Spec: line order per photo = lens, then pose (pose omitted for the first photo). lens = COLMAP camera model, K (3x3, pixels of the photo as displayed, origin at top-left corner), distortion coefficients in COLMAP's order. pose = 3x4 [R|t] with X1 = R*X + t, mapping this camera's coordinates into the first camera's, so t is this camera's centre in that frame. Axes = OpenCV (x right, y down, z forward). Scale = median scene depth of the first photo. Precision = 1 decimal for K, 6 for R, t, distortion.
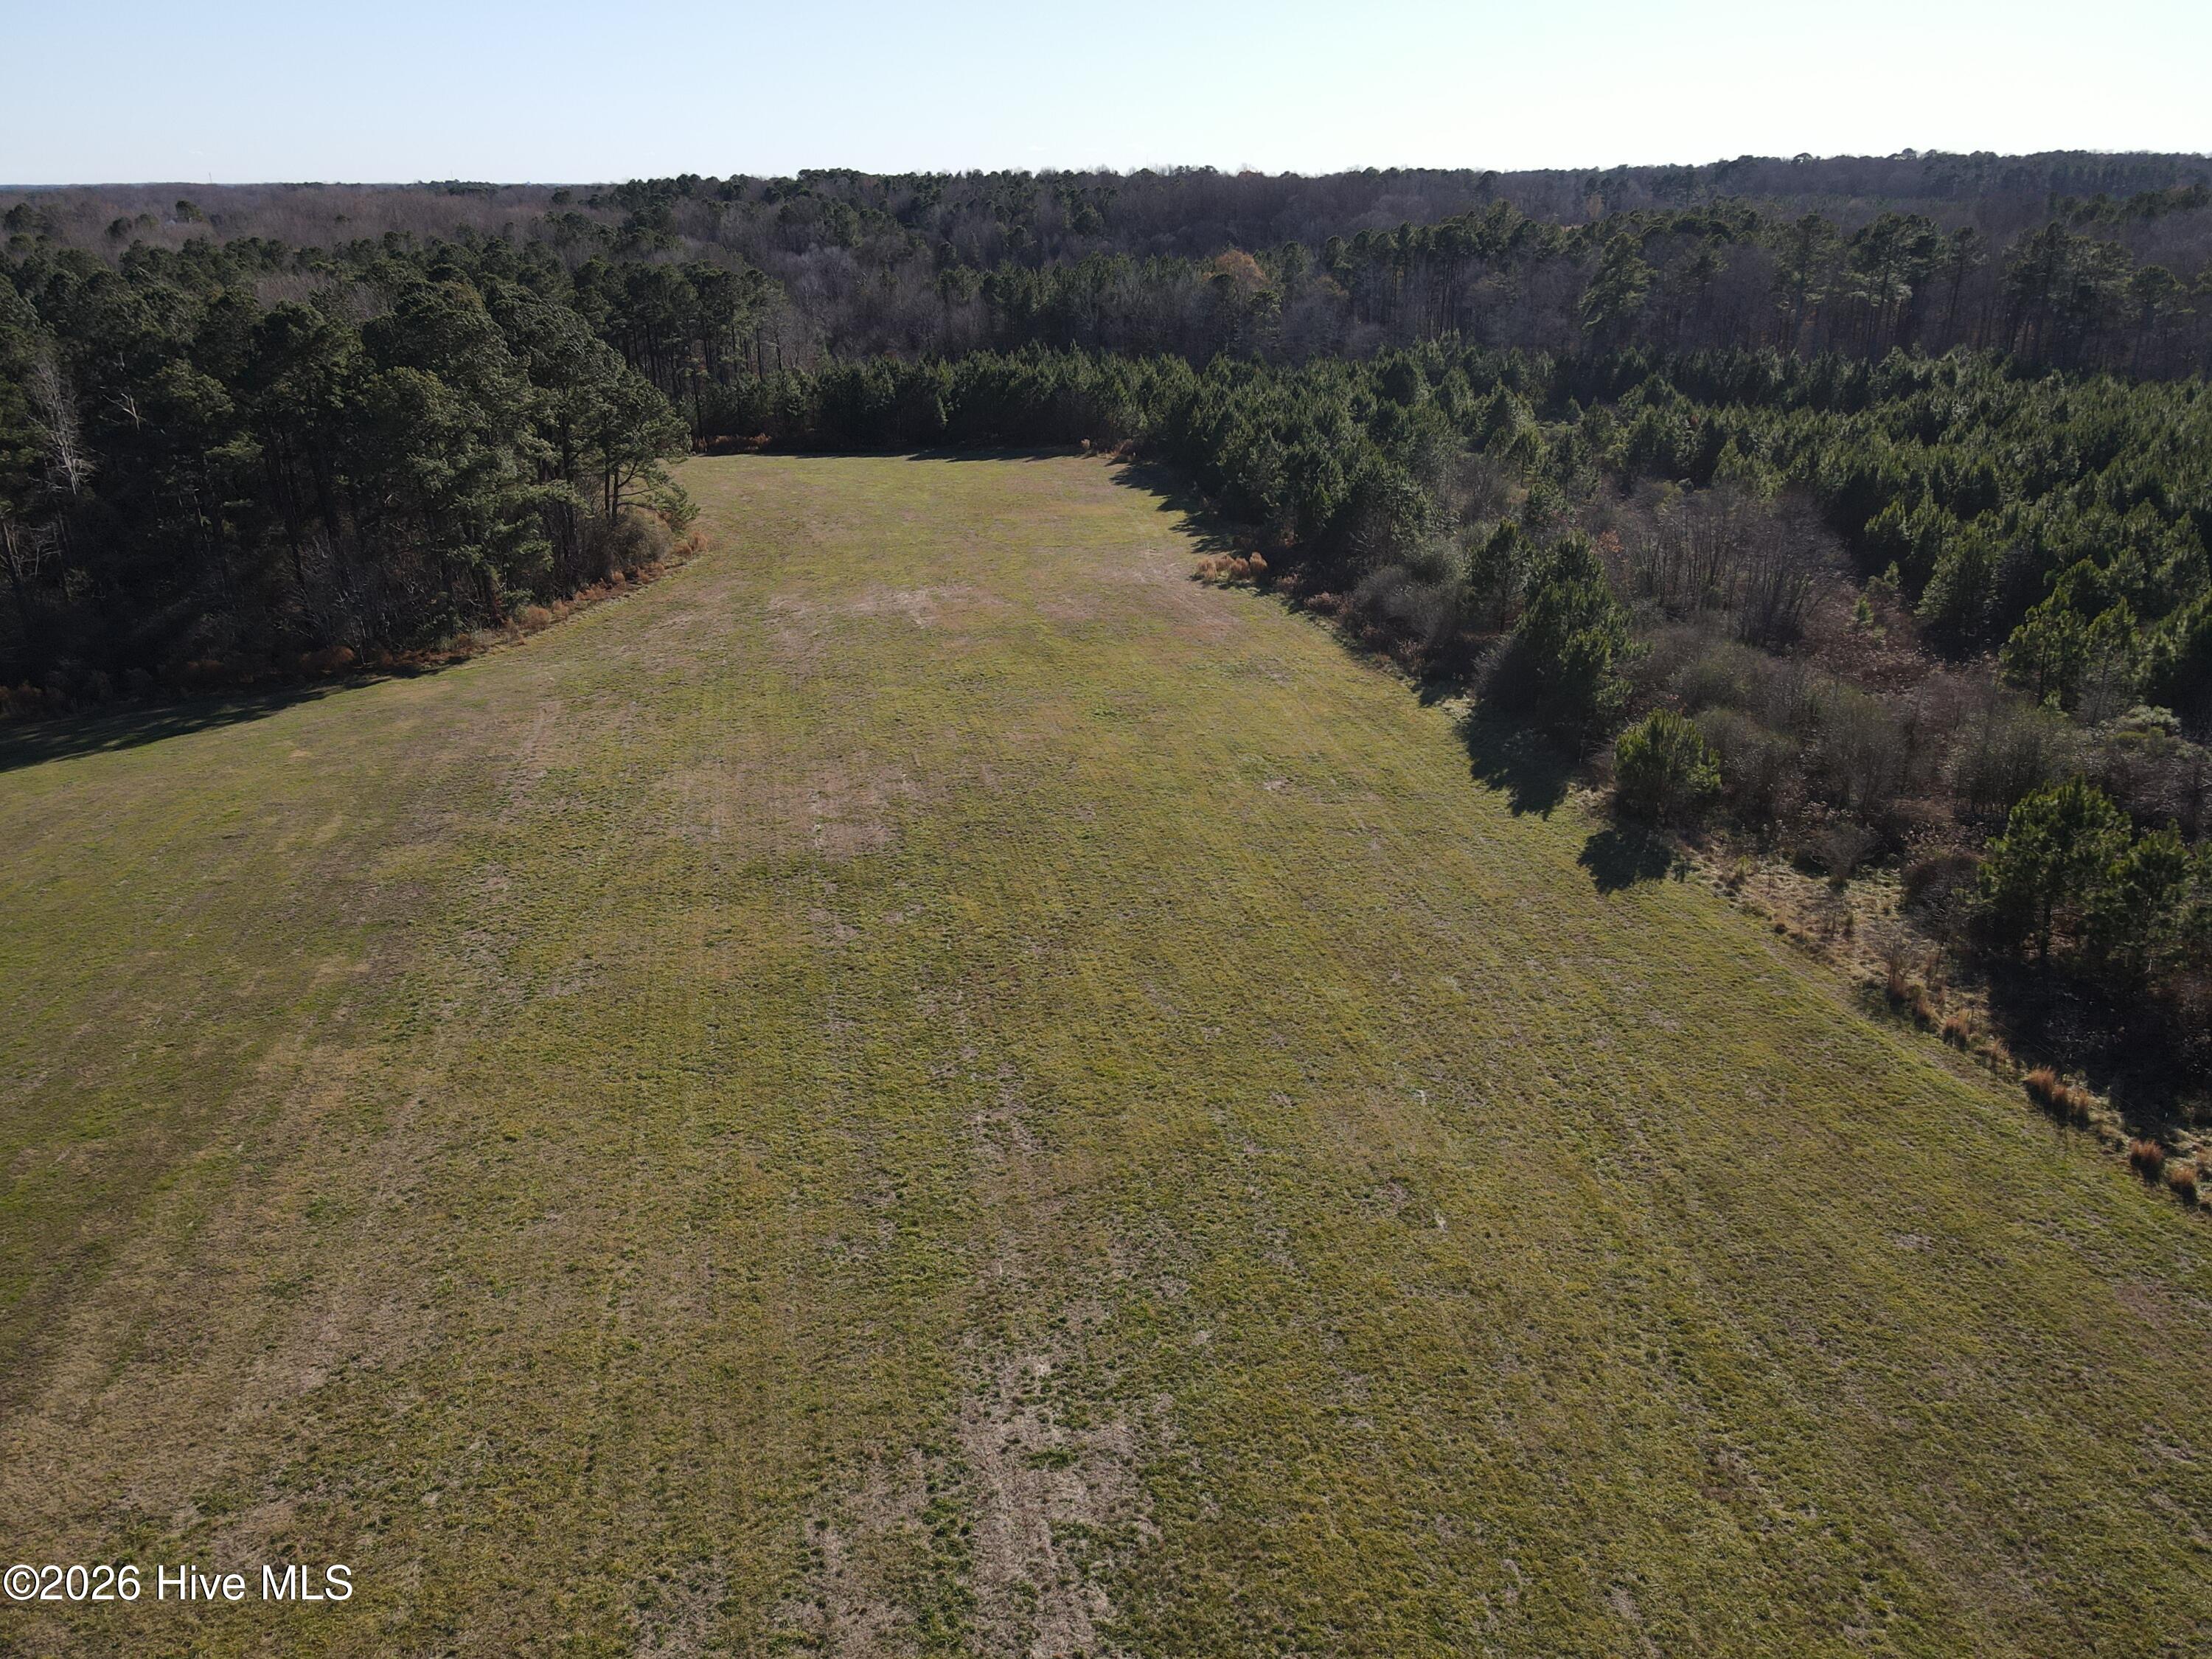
lens RADIAL K [[1600.9, 0, 1178.8], [0, 1600.9, 827.6], [0, 0, 1]] dist [0.003441, 0.003313]
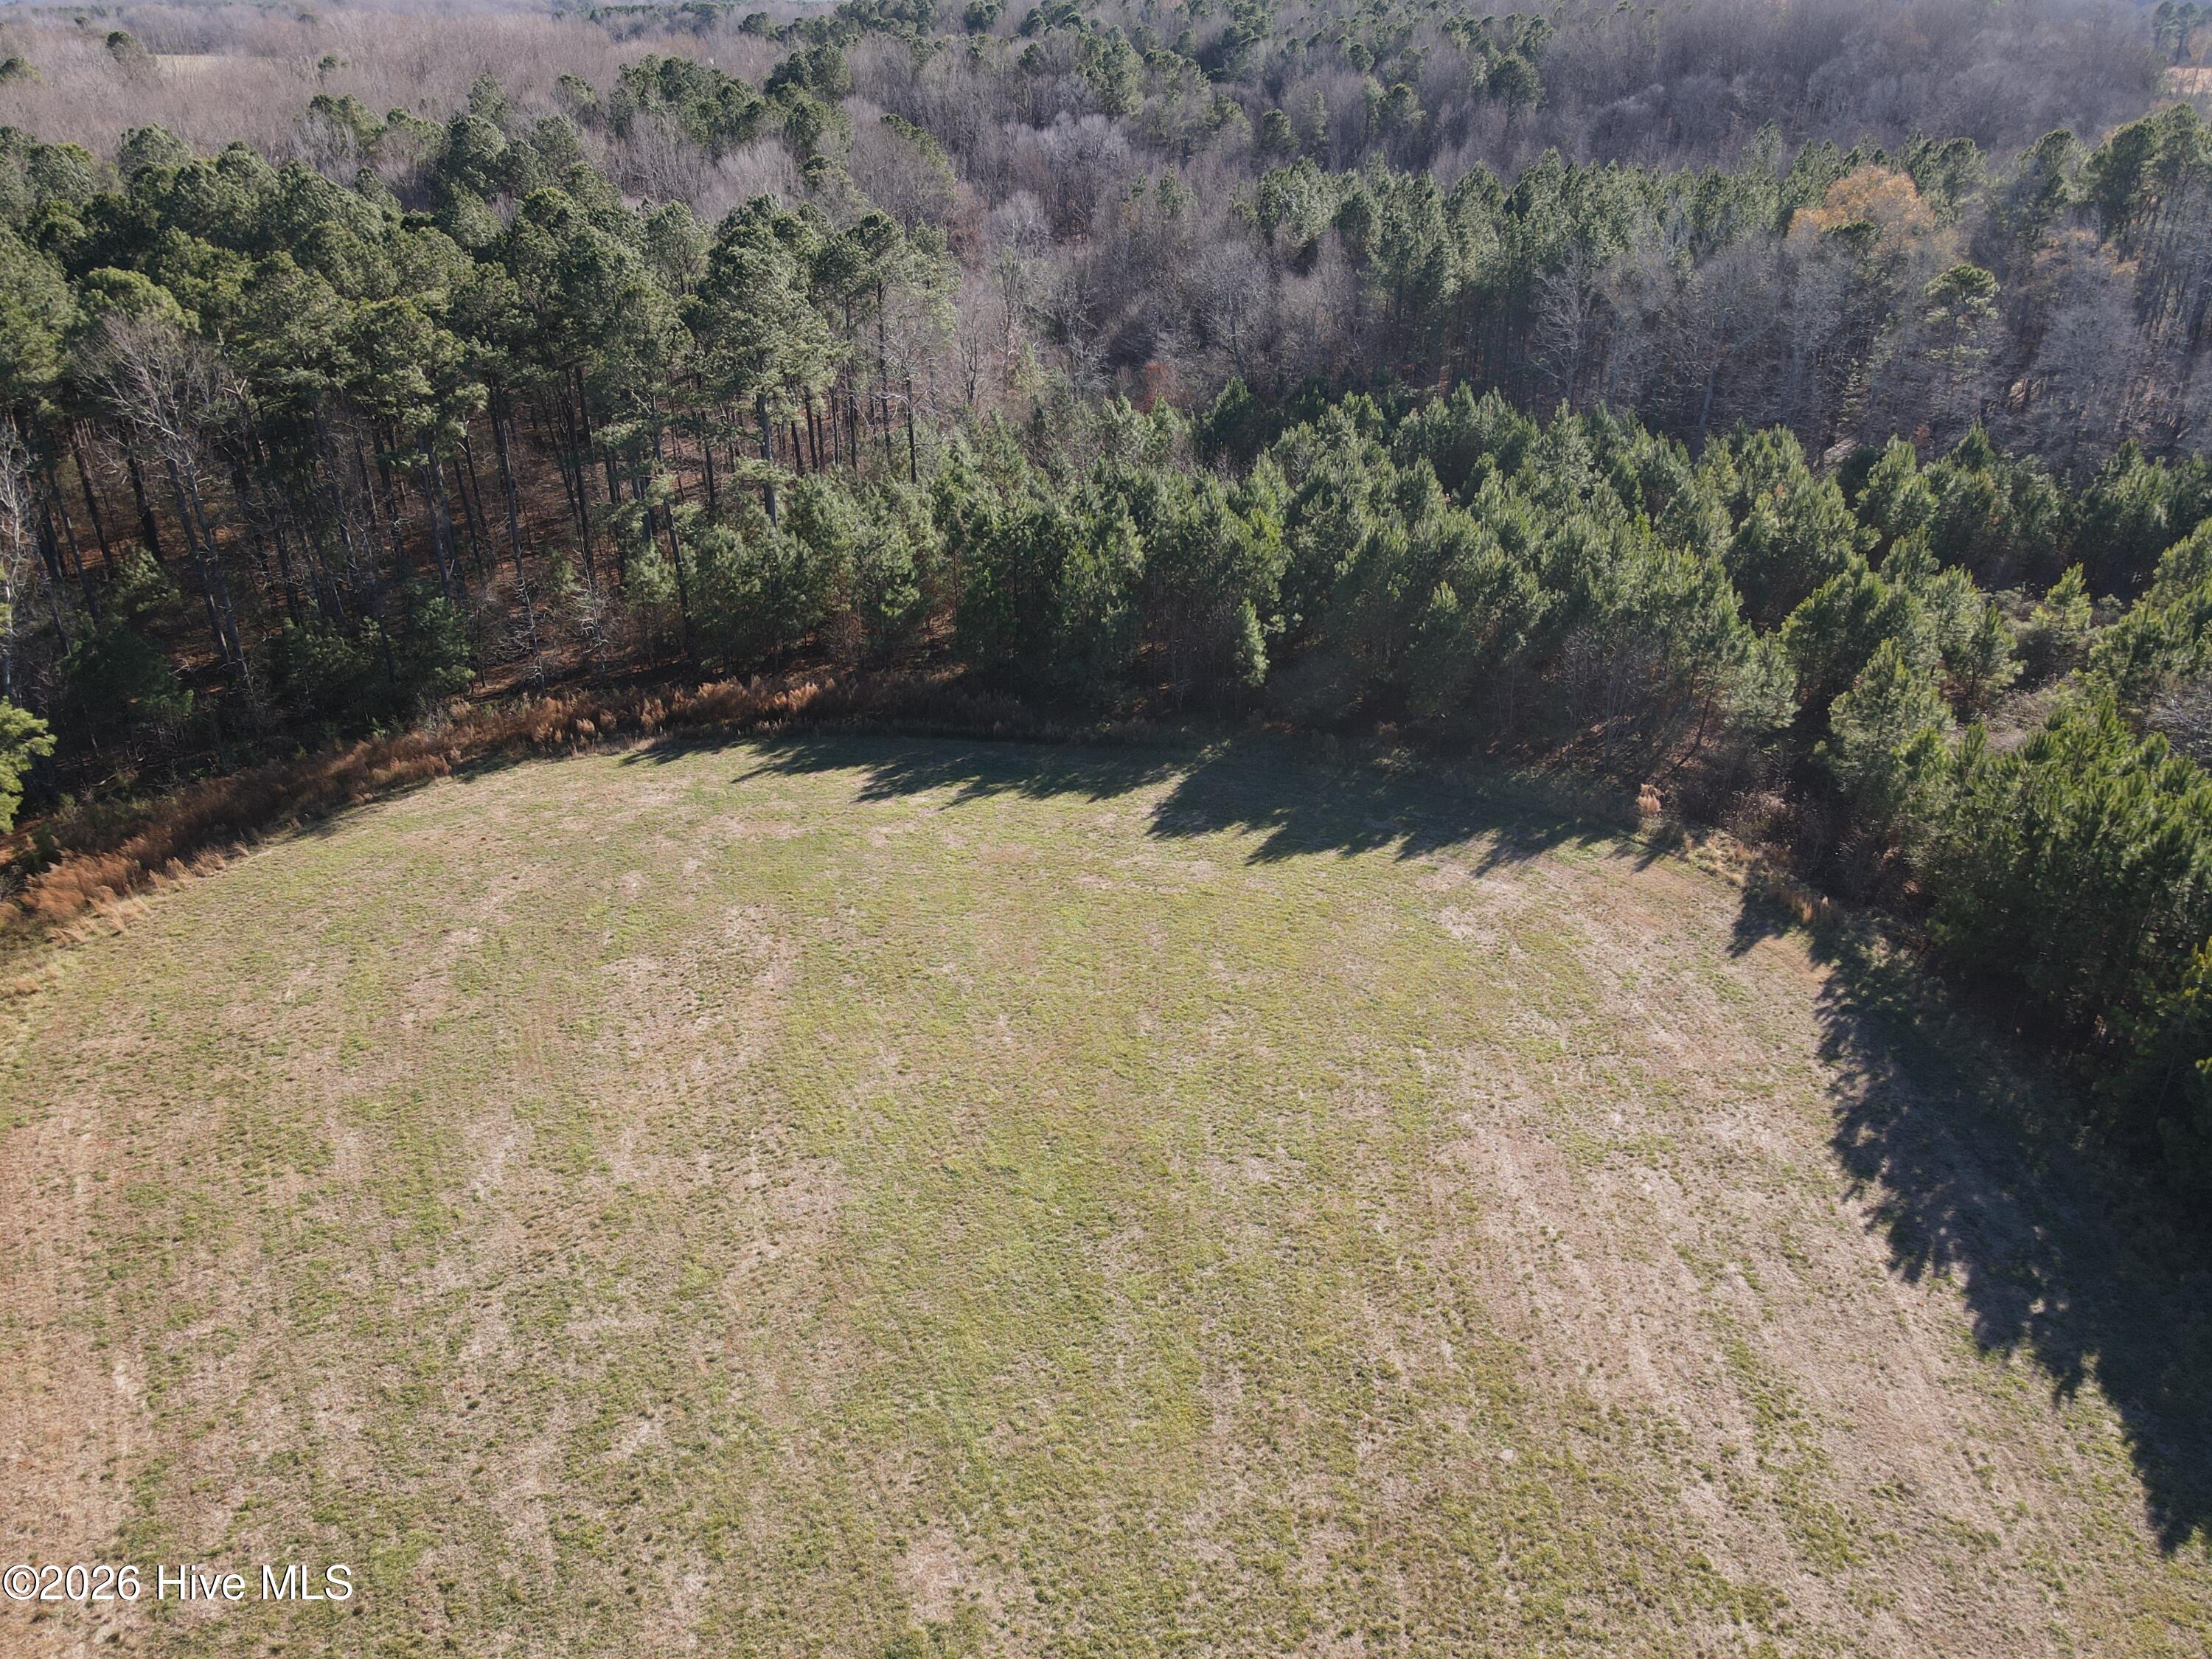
lens RADIAL K [[1609.2, 0, 1147.7], [0, 1609.2, 826.5], [0, 0, 1]] dist [0.014529, 0.001559]
pose [[0.980543, 0.094941, -0.171819, -0.081673], [-0.078776, 0.992005, 0.098587, -0.202791], [0.179805, -0.083134, 0.980183, 0.486909]]
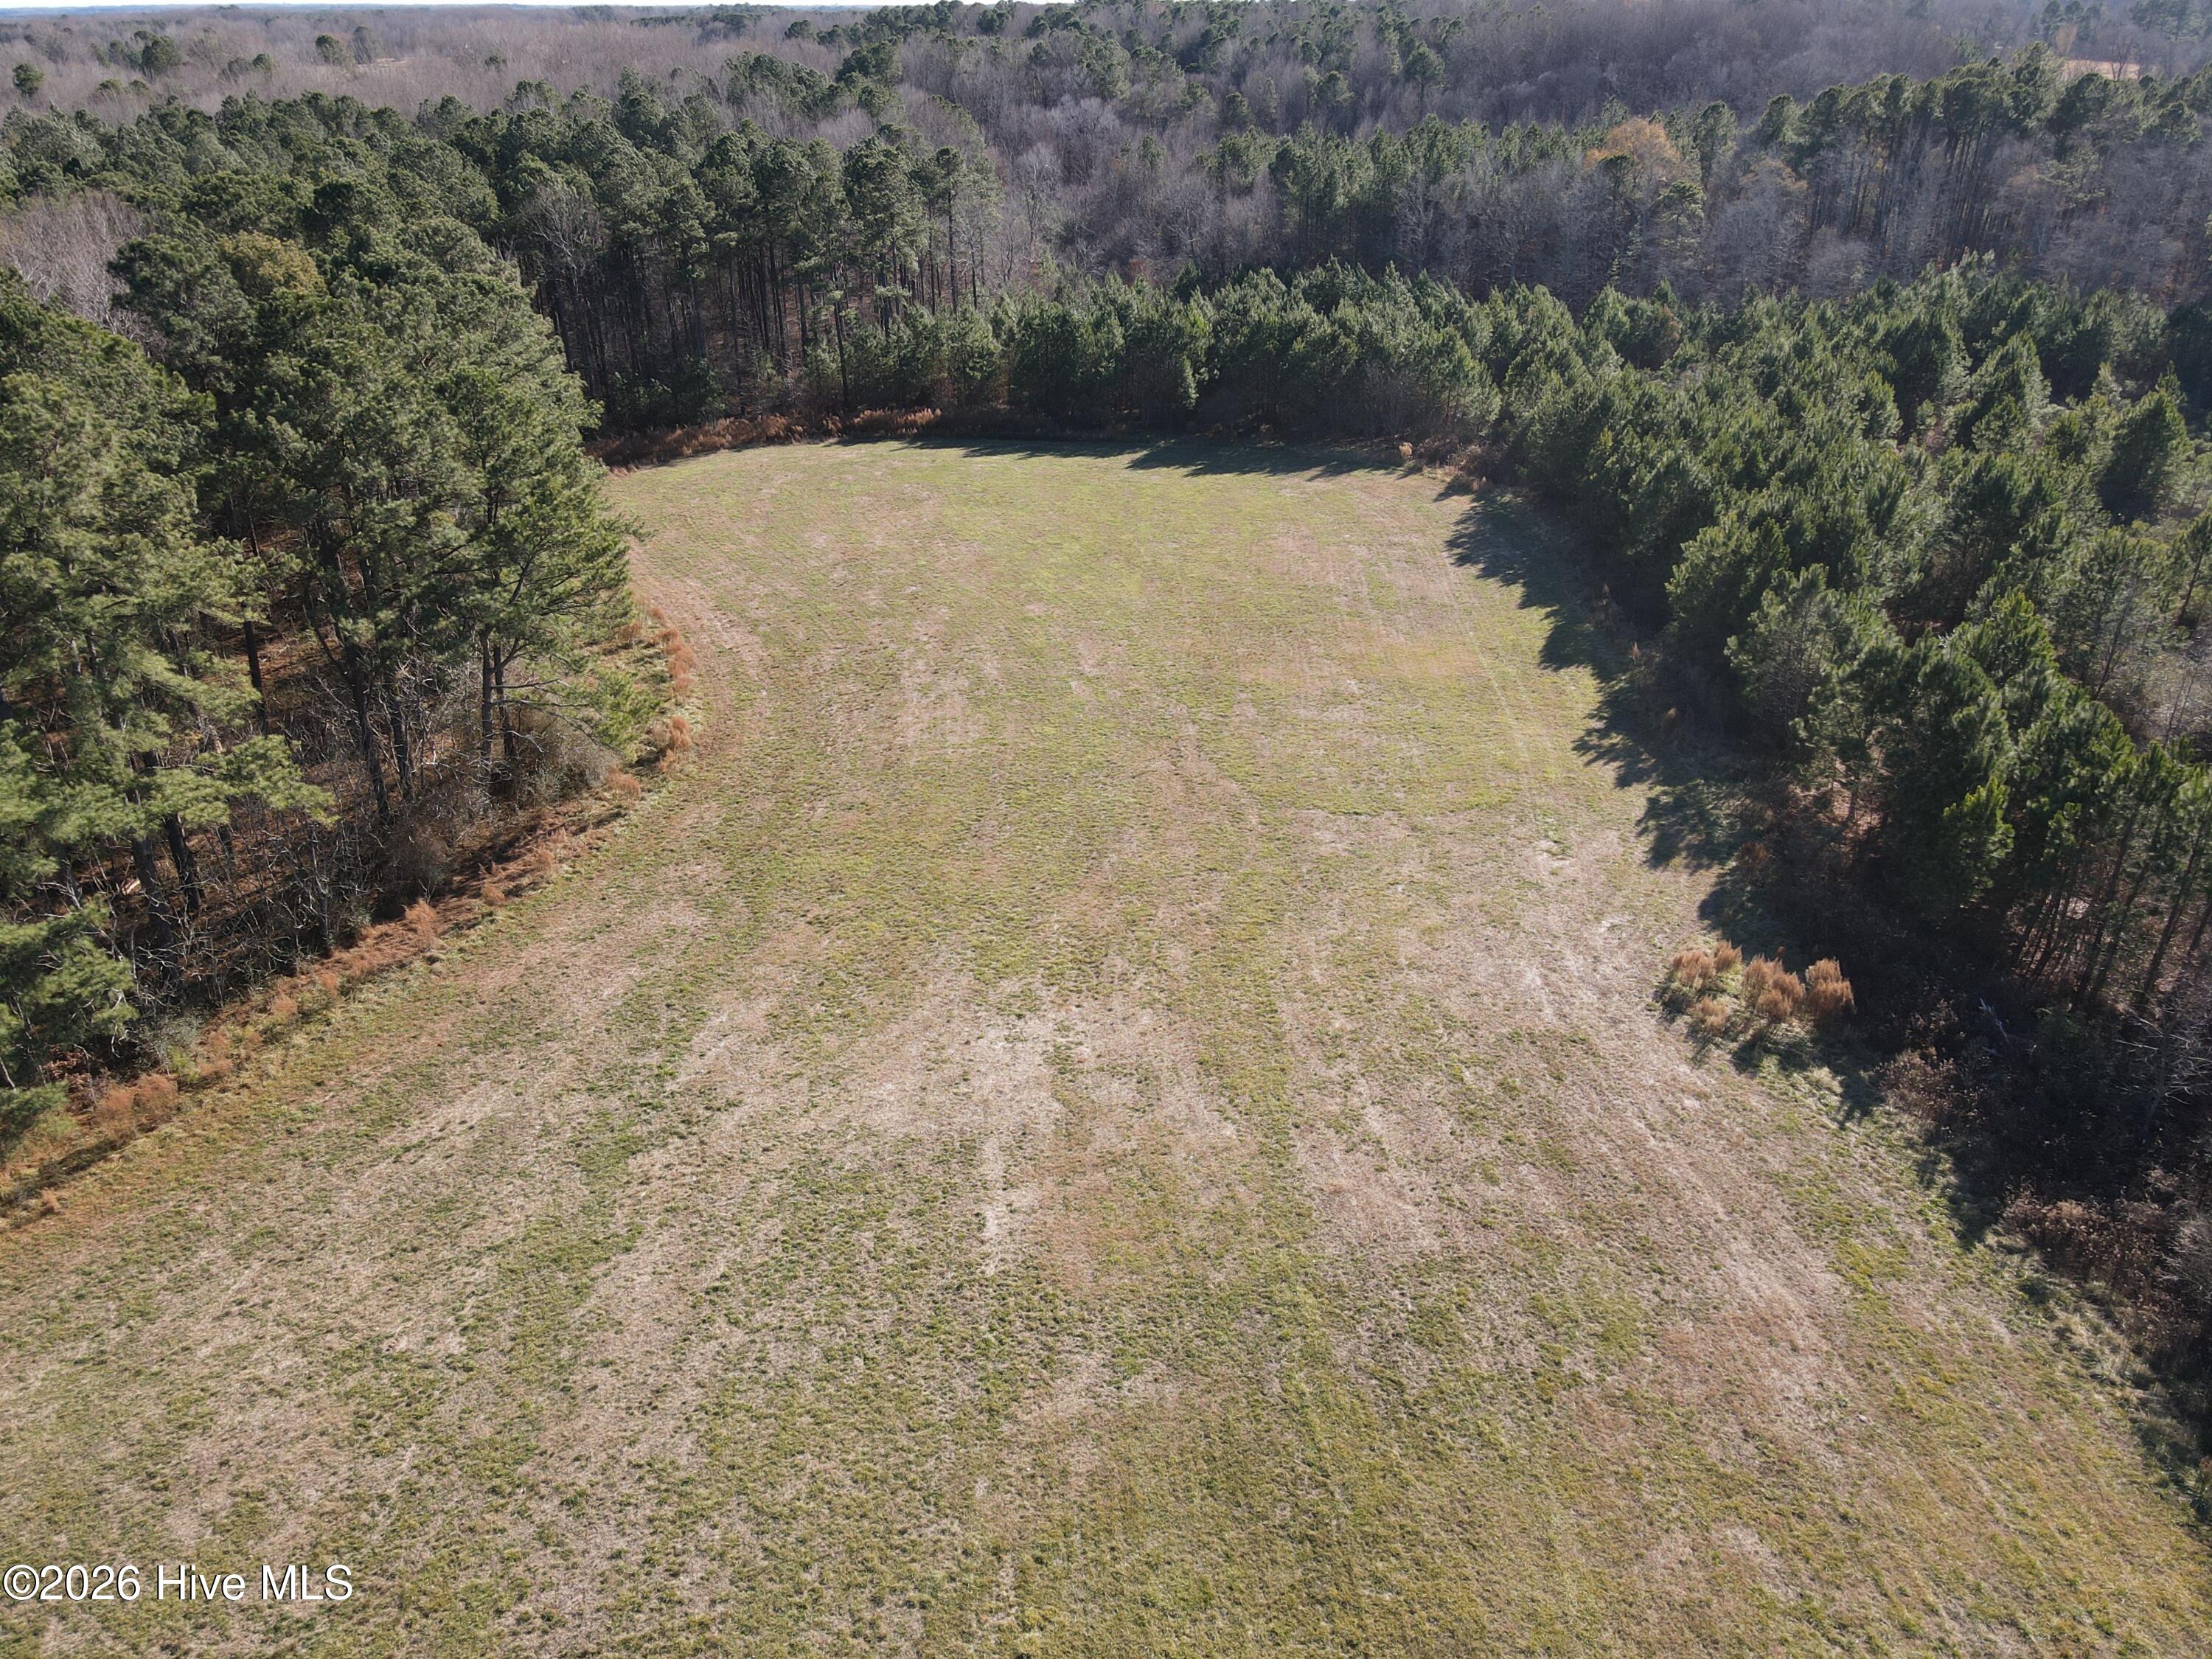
lens RADIAL K [[1609.2, 0, 1147.7], [0, 1609.2, 826.5], [0, 0, 1]] dist [0.014529, 0.001559]
pose [[0.981132, 0.087434, -0.172437, -0.027196], [-0.071937, 0.992954, 0.094172, -0.111734], [0.179456, -0.079990, 0.980509, 0.263886]]
